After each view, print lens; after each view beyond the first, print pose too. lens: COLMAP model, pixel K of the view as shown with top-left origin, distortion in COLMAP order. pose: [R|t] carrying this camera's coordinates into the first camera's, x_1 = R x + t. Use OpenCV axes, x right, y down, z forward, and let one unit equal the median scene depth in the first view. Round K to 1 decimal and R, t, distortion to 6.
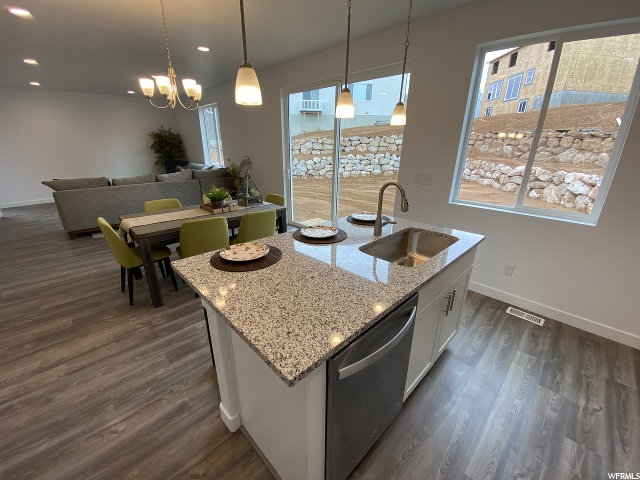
lens RADIAL K [[260.5, 0, 321.5], [0, 260.5, 241.1], [0, 0, 1]] dist [0.003717, -0.013159]
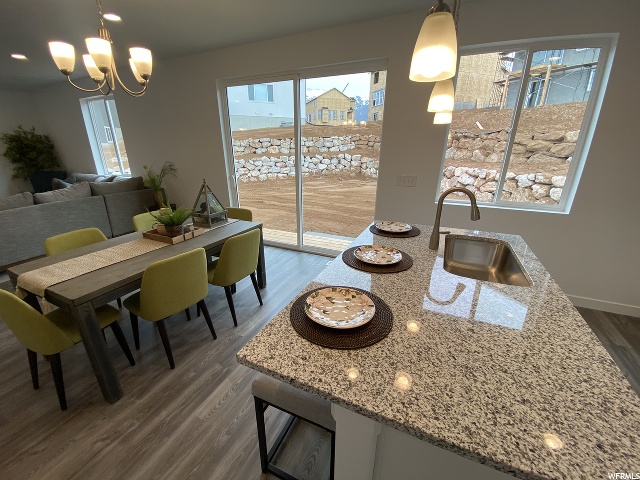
lens RADIAL K [[260.5, 0, 320.0], [0, 260.5, 240.8], [0, 0, 1]] dist [0.003717, -0.013159]
pose [[0.937307, -0.125406, 0.325161, -0.325073], [0.127921, 0.991689, 0.013724, -0.086312], [-0.324180, 0.028731, 0.945559, 0.232096]]
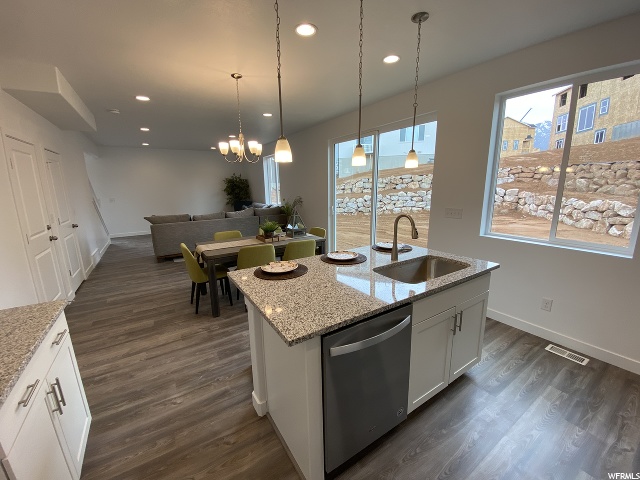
lens RADIAL K [[260.5, 0, 321.3], [0, 260.5, 239.6], [0, 0, 1]] dist [0.003717, -0.013159]
pose [[0.978901, 0.012715, -0.203938, 0.103227], [-0.042132, 0.989175, -0.140561, 0.047499], [0.199943, 0.146188, 0.968840, -0.140623]]
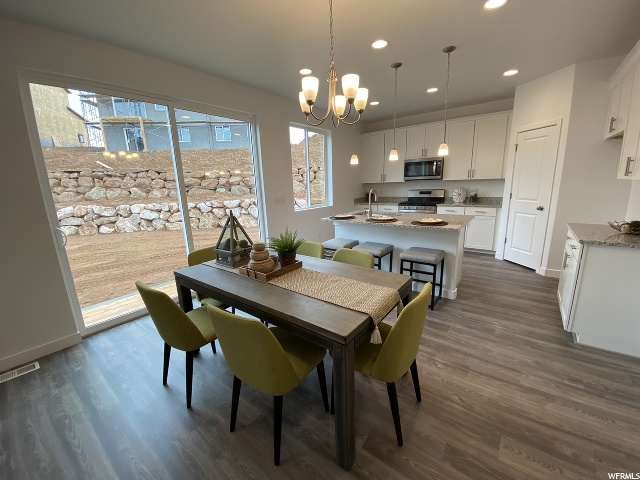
lens RADIAL K [[260.5, 0, 321.8], [0, 260.5, 241.1], [0, 0, 1]] dist [0.003717, -0.013159]
pose [[-0.133892, -0.226567, 0.964749, -1.311430], [0.371870, 0.890887, 0.260830, -0.397197], [-0.918578, 0.393684, -0.035029, 1.153151]]
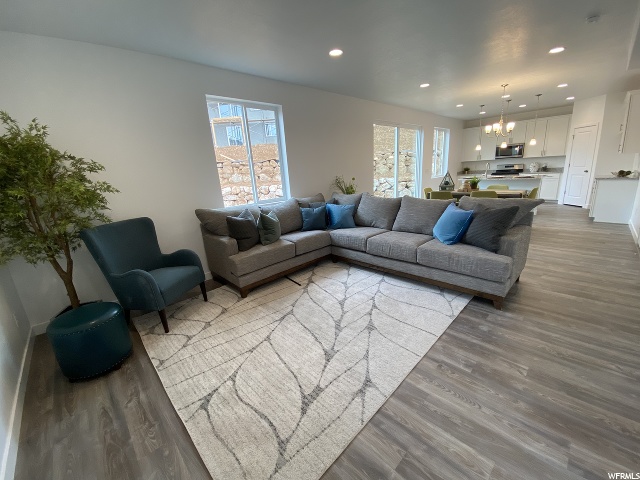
lens RADIAL K [[260.5, 0, 319.9], [0, 260.5, 241.4], [0, 0, 1]] dist [0.003717, -0.013159]
pose [[0.013465, -0.274936, 0.961368, -2.862420], [0.406436, 0.879951, 0.245959, -0.865881], [-0.913580, 0.387423, 0.123592, 2.401274]]
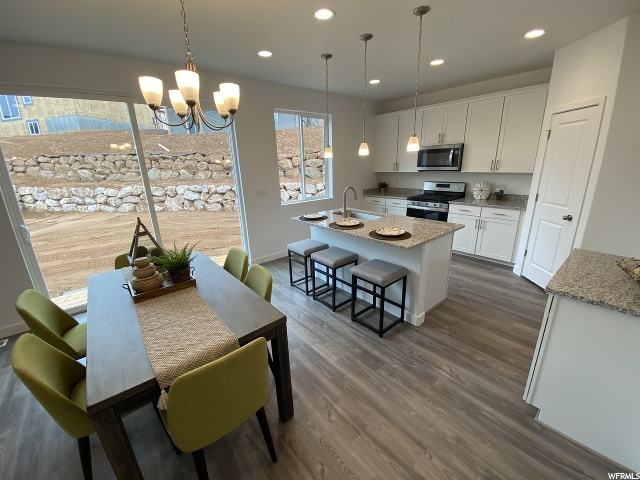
lens RADIAL K [[260.5, 0, 322.2], [0, 260.5, 240.9], [0, 0, 1]] dist [0.003717, -0.013159]
pose [[0.077716, -0.301542, 0.950280, -1.177059], [0.373049, 0.892717, 0.252767, -0.299724], [-0.924551, 0.334857, 0.181868, 0.680441]]
